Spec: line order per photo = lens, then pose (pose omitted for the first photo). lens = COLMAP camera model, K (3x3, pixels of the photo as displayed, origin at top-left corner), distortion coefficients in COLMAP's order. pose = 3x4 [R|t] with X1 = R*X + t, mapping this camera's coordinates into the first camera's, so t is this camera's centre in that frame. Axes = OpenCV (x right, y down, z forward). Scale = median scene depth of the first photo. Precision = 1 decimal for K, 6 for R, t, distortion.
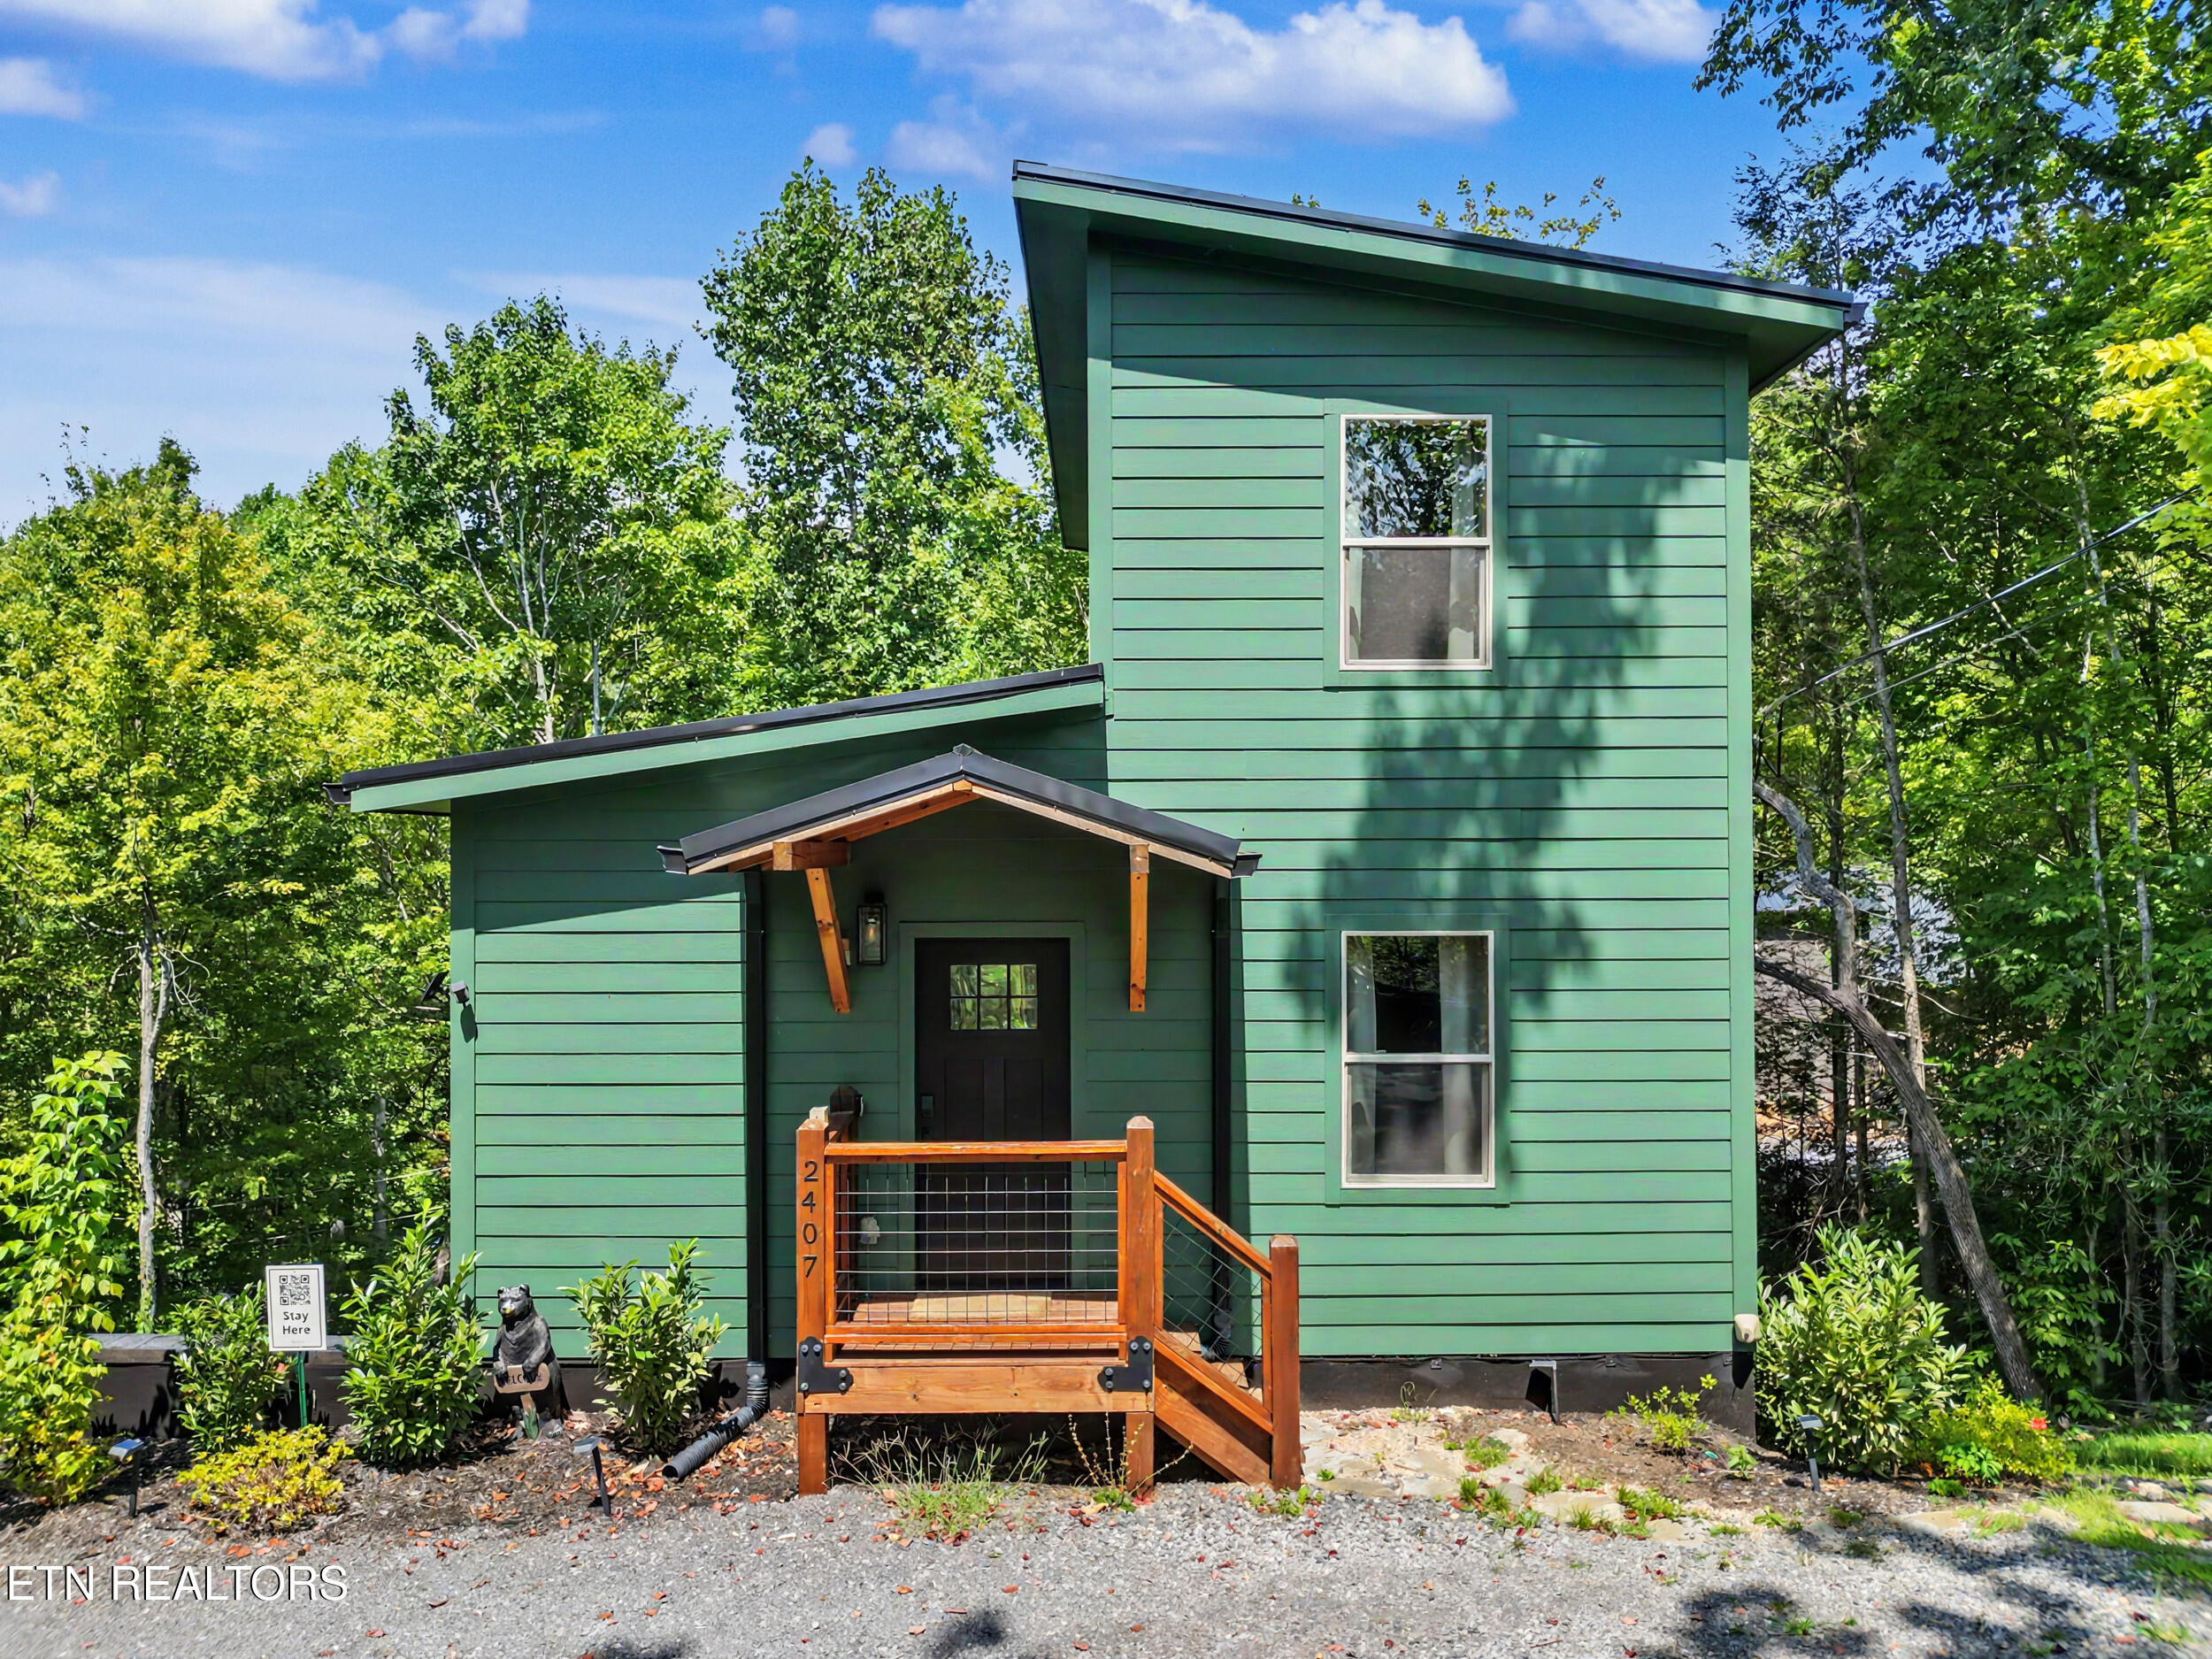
lens RADIAL K [[1590.6, 0, 1113.8], [0, 1590.6, 830.9], [0, 0, 1]] dist [-0.010459, -0.008248]
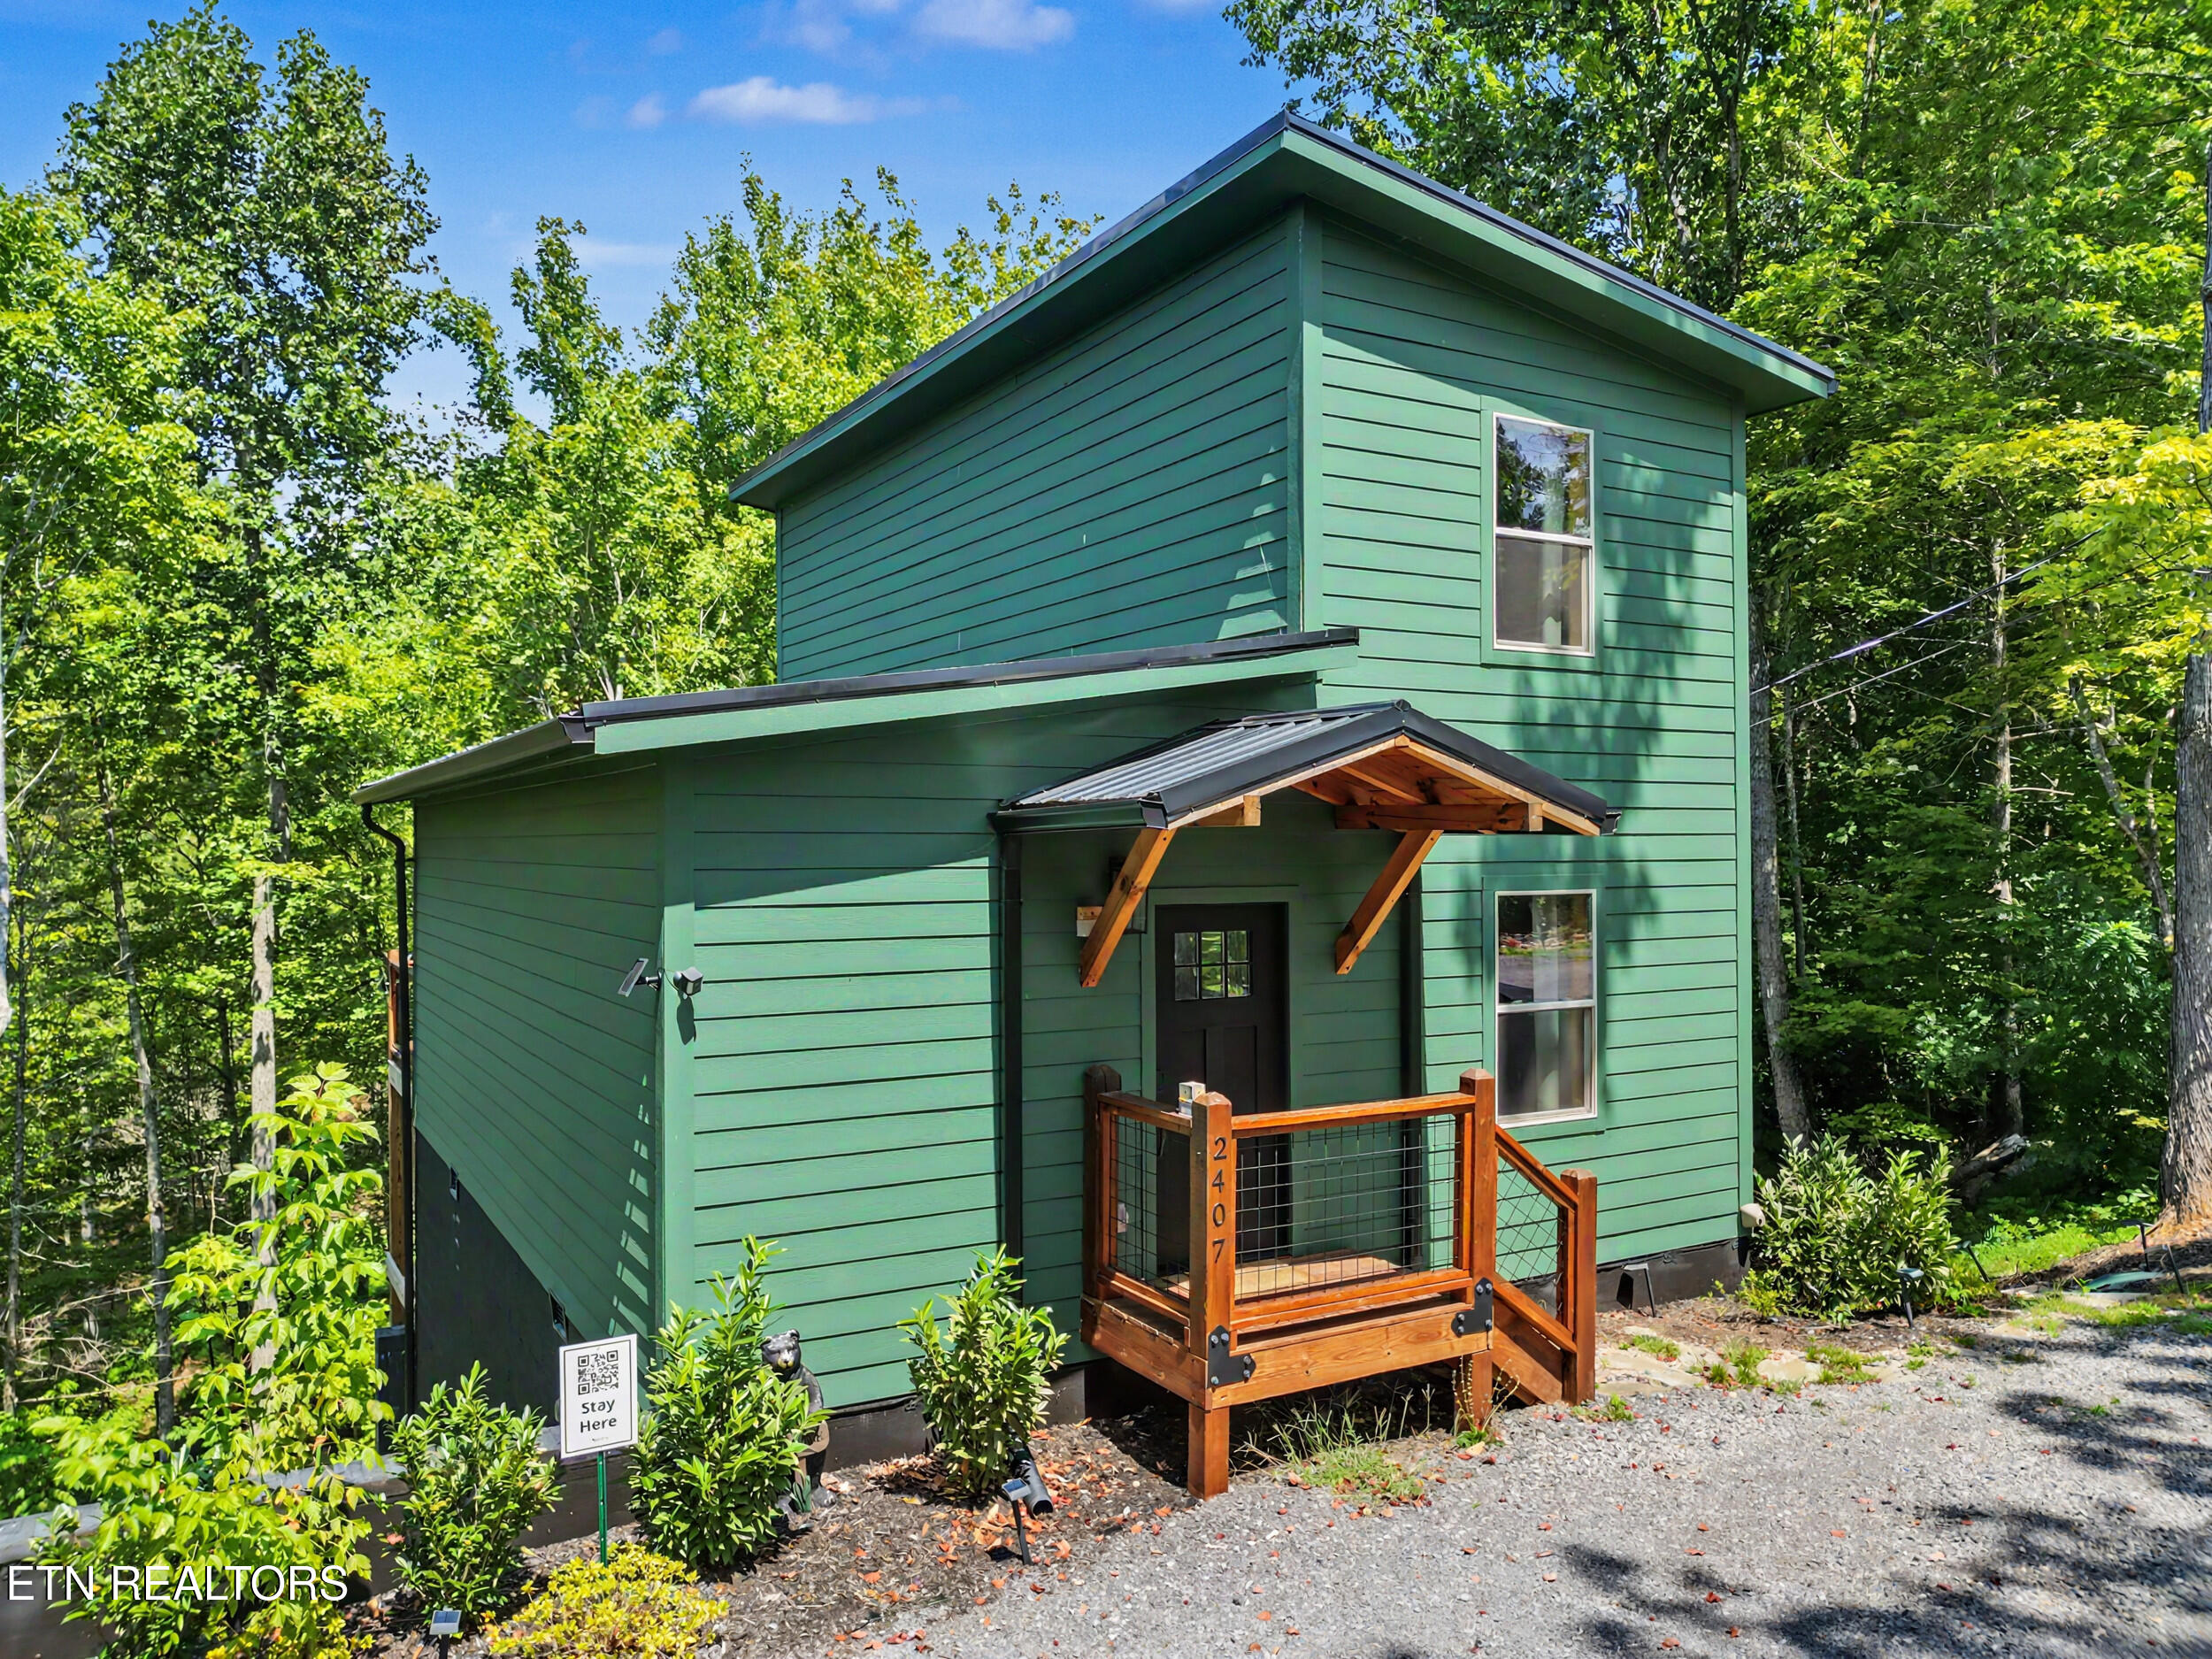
lens RADIAL K [[1590.6, 0, 1109.9], [0, 1590.6, 836.8], [0, 0, 1]] dist [-0.010459, -0.008248]
pose [[0.871042, 0.002859, 0.491200, -0.615612], [-0.004769, 0.999985, 0.002636, 0.024534], [-0.491185, -0.004638, 0.871043, 0.189561]]
